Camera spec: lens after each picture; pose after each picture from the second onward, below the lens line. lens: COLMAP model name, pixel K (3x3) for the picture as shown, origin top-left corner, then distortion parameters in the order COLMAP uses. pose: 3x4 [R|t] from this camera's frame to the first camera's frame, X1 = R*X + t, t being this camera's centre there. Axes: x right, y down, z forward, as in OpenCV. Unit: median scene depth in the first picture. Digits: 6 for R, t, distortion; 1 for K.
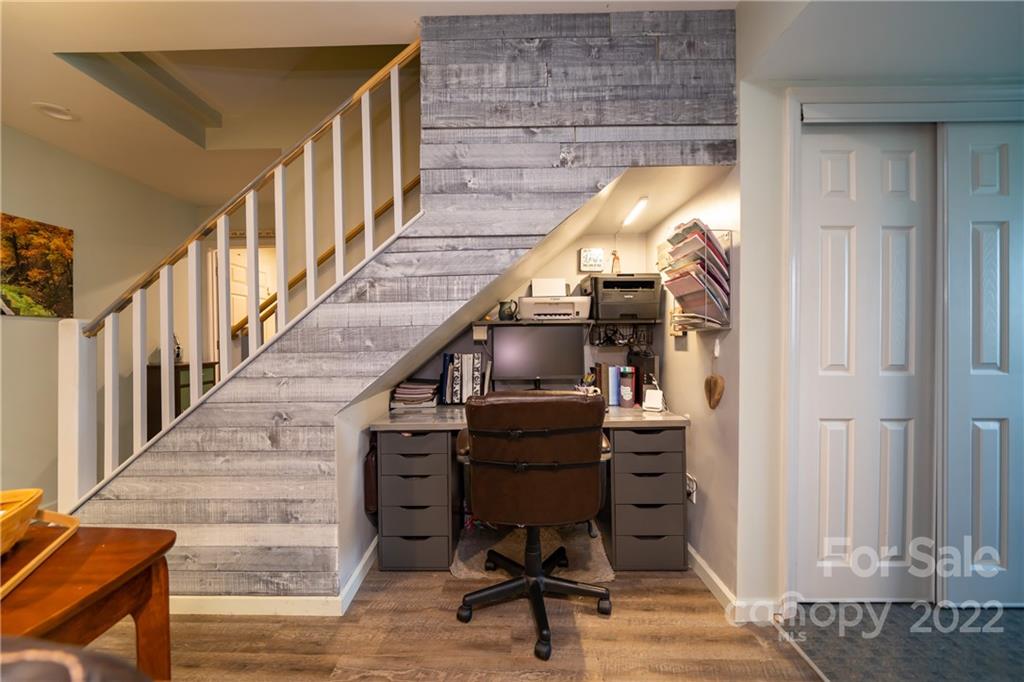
lens RADIAL K [[380.2, 0, 514.1], [0, 380.2, 337.8], [0, 0, 1]] dist [-0.012645, 0.000008]
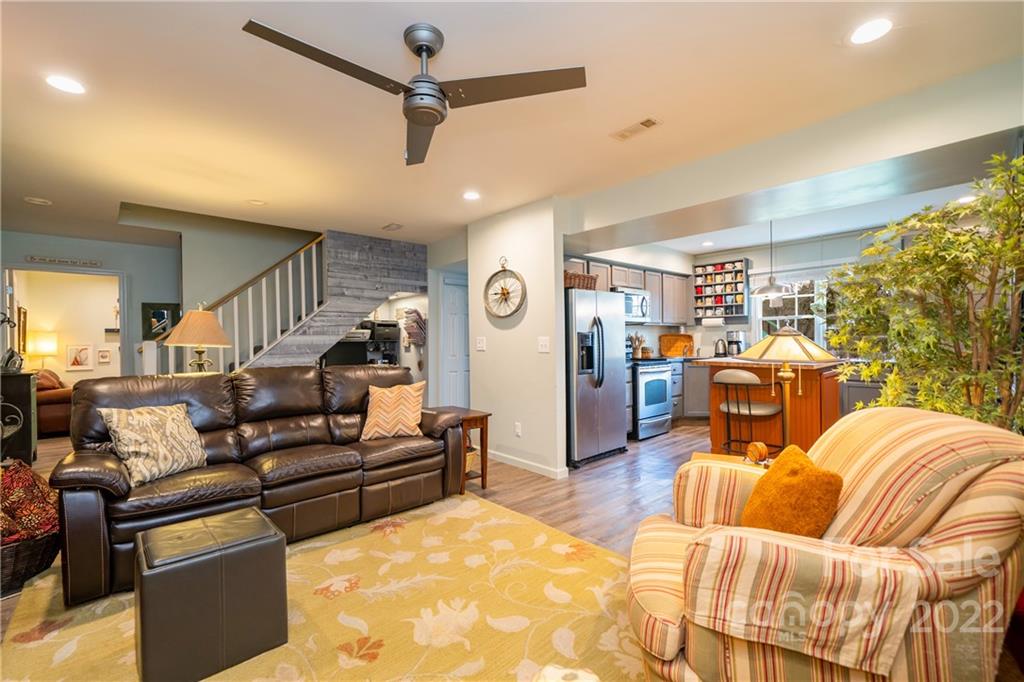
lens RADIAL K [[442.3, 0, 510.8], [0, 442.3, 343.5], [0, 0, 1]] dist [-0.000960, 0.000682]
pose [[0.723813, -0.004594, 0.689981, -1.482970], [0.007011, 0.999975, -0.000696, -0.024387], [-0.689961, 0.005341, 0.723827, -2.194966]]
